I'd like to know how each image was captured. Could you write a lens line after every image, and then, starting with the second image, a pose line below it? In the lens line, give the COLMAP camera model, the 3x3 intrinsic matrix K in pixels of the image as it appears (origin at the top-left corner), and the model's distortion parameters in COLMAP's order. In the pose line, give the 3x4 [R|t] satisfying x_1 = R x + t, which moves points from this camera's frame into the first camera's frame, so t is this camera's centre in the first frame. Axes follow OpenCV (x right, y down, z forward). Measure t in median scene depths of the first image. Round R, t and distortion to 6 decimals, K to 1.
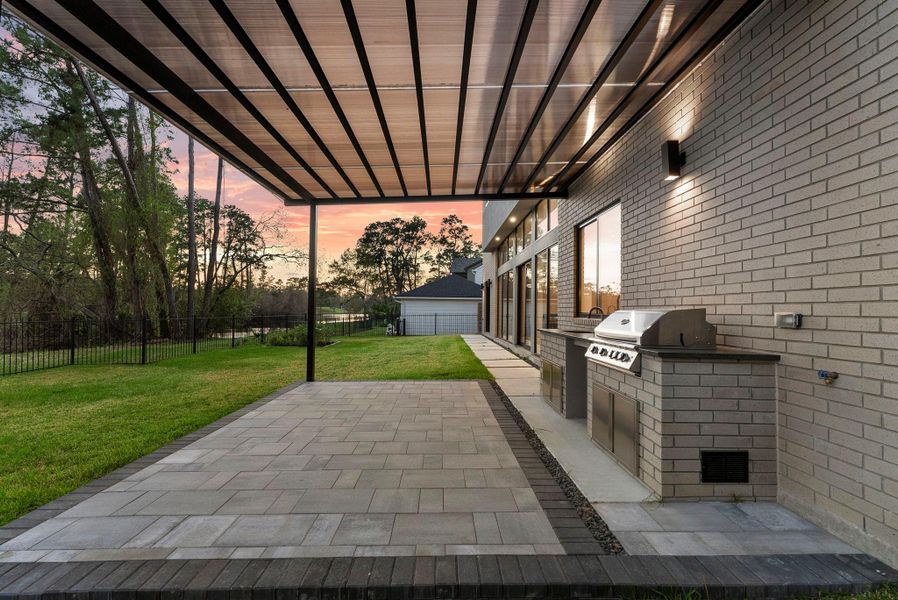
lens RADIAL K [[374.0, 0, 449.0], [0, 374.0, 300.0], [0, 0, 1]] dist [0.000038, -0.000032]
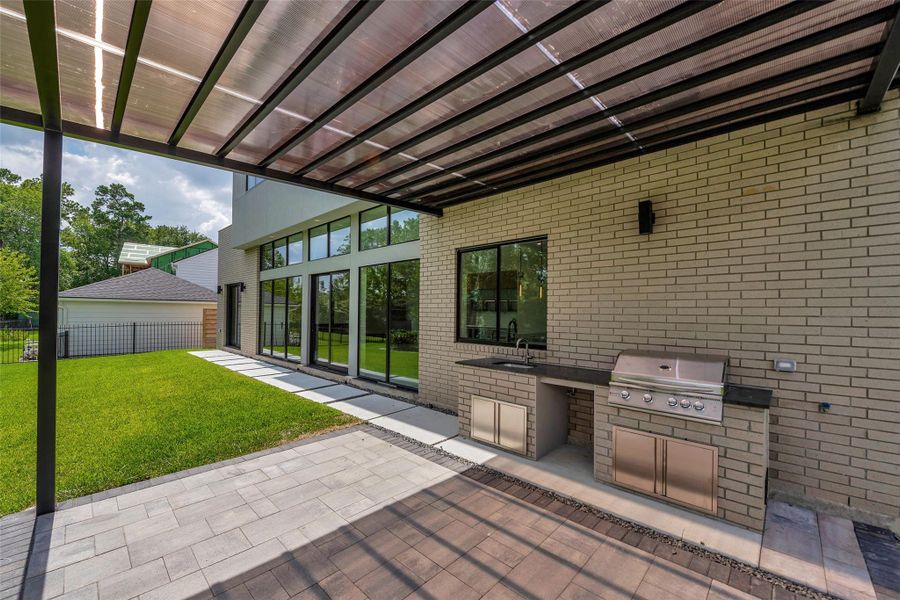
lens RADIAL K [[358.0, 0, 441.4], [0, 358.0, 310.4], [0, 0, 1]] dist [-0.000592, -0.004331]
pose [[0.712563, 0.007056, 0.701572, -0.623088], [-0.025492, 0.999550, 0.015839, -0.093172], [-0.701145, -0.029171, 0.712422, 0.657761]]
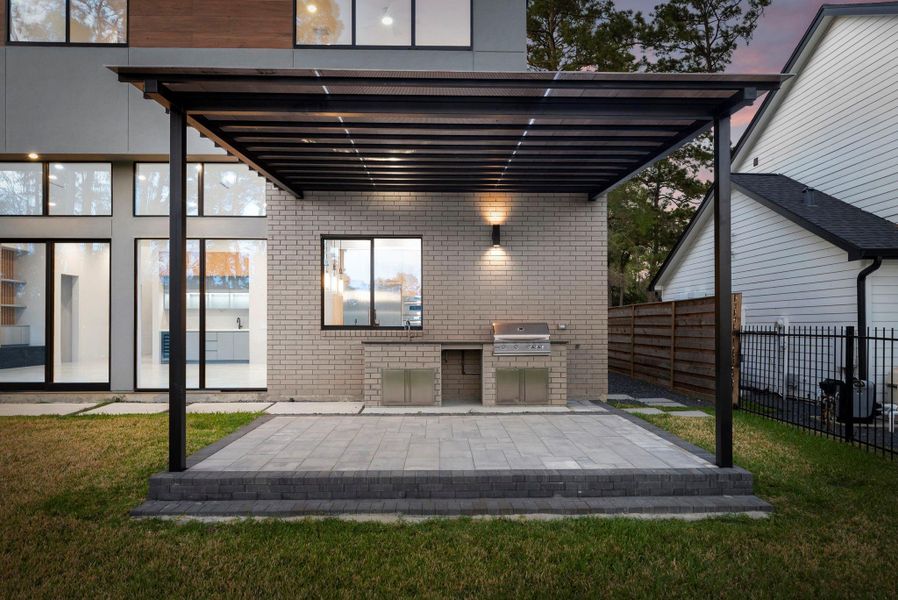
lens RADIAL K [[599.2, 0, 455.6], [0, 599.2, 315.8], [0, 0, 1]] dist [-0.001627, -0.000983]
pose [[-0.004671, 0.006240, 0.999970, -2.175212], [-0.025788, 0.999647, -0.006358, 0.017998], [-0.999657, -0.025817, -0.004508, 1.200885]]
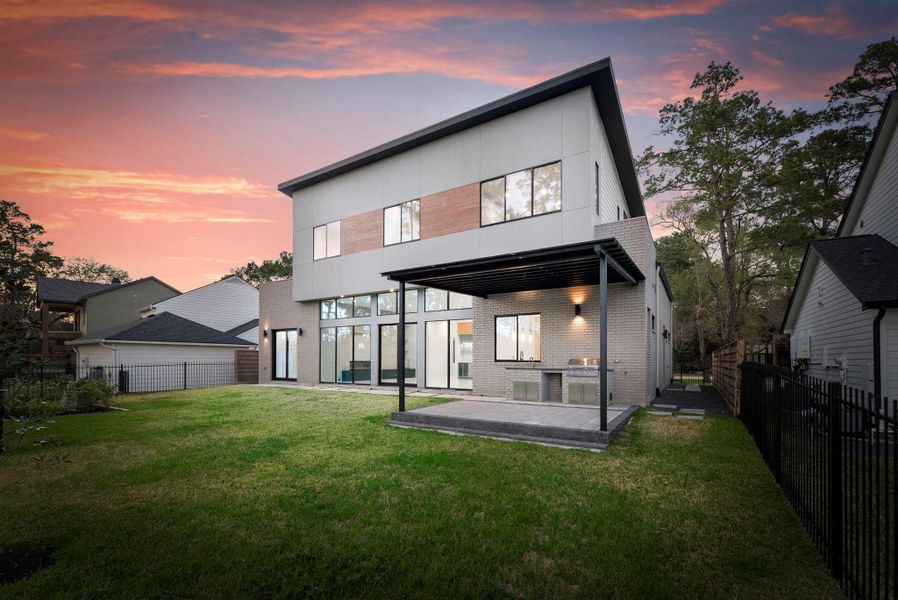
lens RADIAL K [[443.8, 0, 446.5], [0, 443.8, 356.9], [0, 0, 1]] dist [0.000594, 0.000077]
pose [[0.609229, -0.000315, 0.792995, -3.007005], [-0.020527, 0.999659, 0.016167, -0.024485], [-0.792729, -0.026127, 0.609014, -0.391054]]
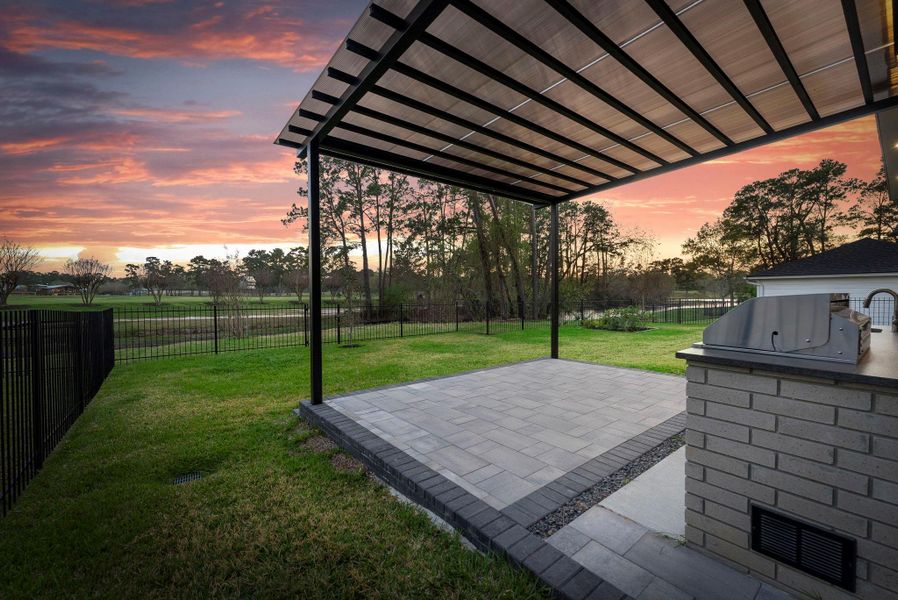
lens RADIAL K [[364.1, 0, 449.0], [0, 364.1, 300.0], [0, 0, 1]] dist [-0.000989, -0.000415]
pose [[0.603453, -0.001547, -0.797397, 0.615976], [0.034067, 0.999135, 0.023842, -0.001592], [0.796670, -0.041552, 0.602984, 0.124735]]
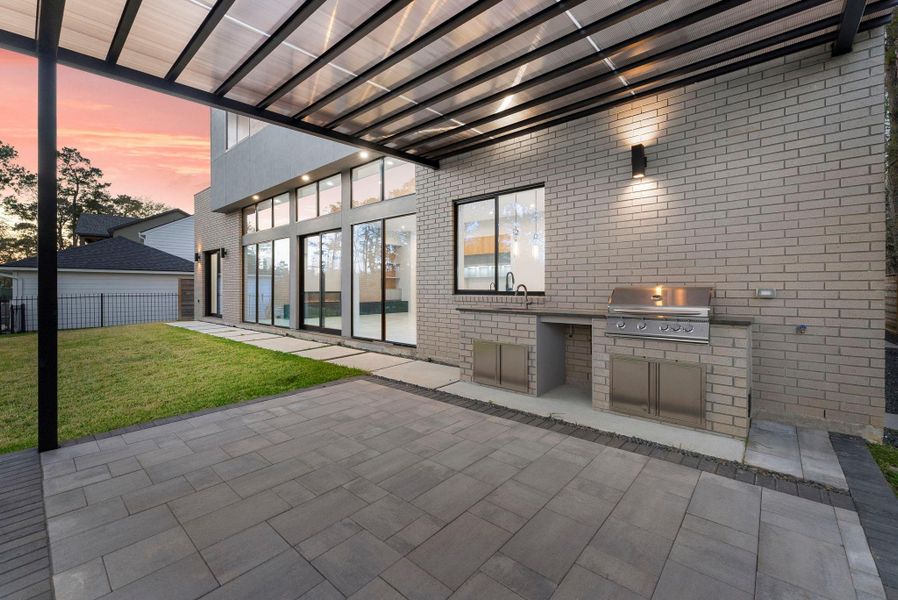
lens RADIAL K [[373.9, 0, 449.5], [0, 373.9, 288.4], [0, 0, 1]] dist [0.001882, 0.000513]
pose [[0.674961, -0.009691, 0.737790, -0.705953], [-0.013004, 0.999602, 0.025026, 0.010354], [-0.737739, -0.026486, 0.674567, 0.634665]]
